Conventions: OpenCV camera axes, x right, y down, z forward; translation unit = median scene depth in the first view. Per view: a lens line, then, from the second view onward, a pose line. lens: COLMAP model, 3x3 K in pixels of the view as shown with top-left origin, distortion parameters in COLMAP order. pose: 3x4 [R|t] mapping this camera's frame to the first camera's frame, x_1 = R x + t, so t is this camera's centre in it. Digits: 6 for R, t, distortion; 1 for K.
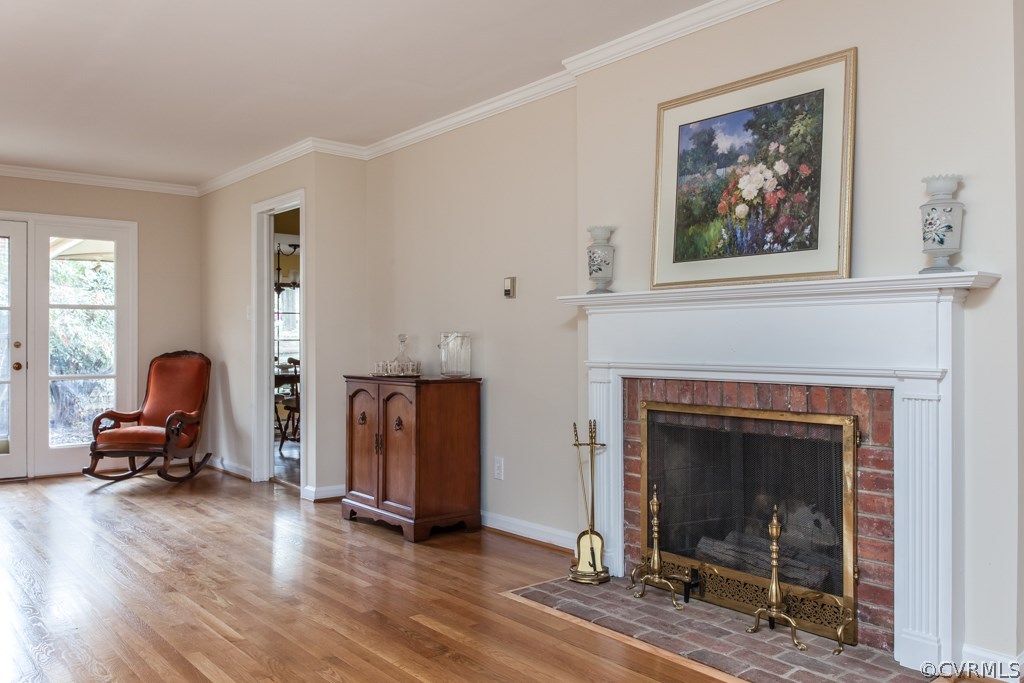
lens RADIAL K [[837.7, 0, 512.0], [0, 837.7, 341.5], [0, 0, 1]] dist [0.008574, 0.003492]
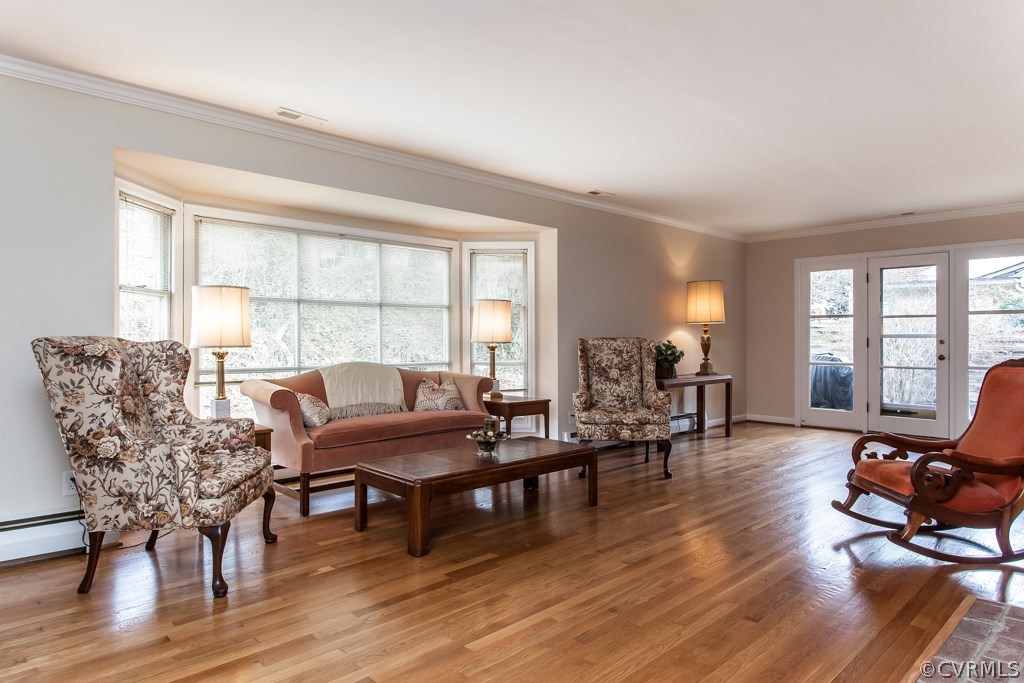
lens RADIAL K [[621.0, 0, 510.4], [0, 621.0, 336.9], [0, 0, 1]] dist [0.025413, 0.000409]
pose [[0.072937, 0.000407, -0.997336, 0.386641], [-0.001942, 0.999998, 0.000266, -0.003535], [0.997335, 0.001918, 0.072937, 0.220924]]
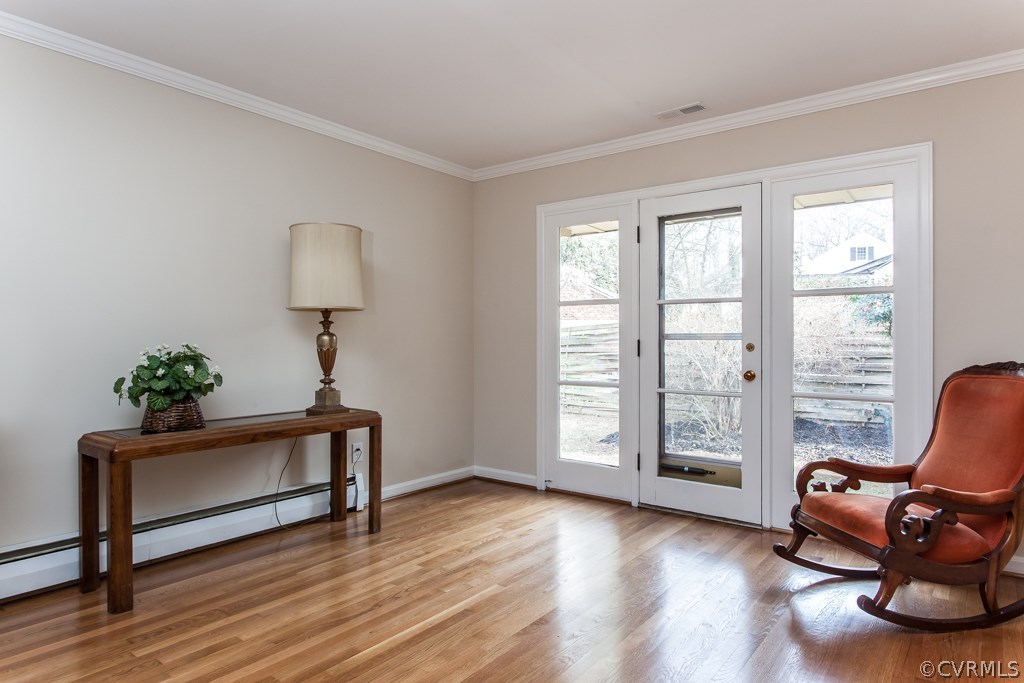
lens RADIAL K [[621.0, 0, 510.4], [0, 621.0, 336.9], [0, 0, 1]] dist [0.025413, 0.000409]
pose [[0.226379, -0.003079, -0.974034, -0.090469], [-0.003506, 0.999986, -0.003976, -0.002398], [0.974033, 0.004315, 0.226365, 0.662979]]
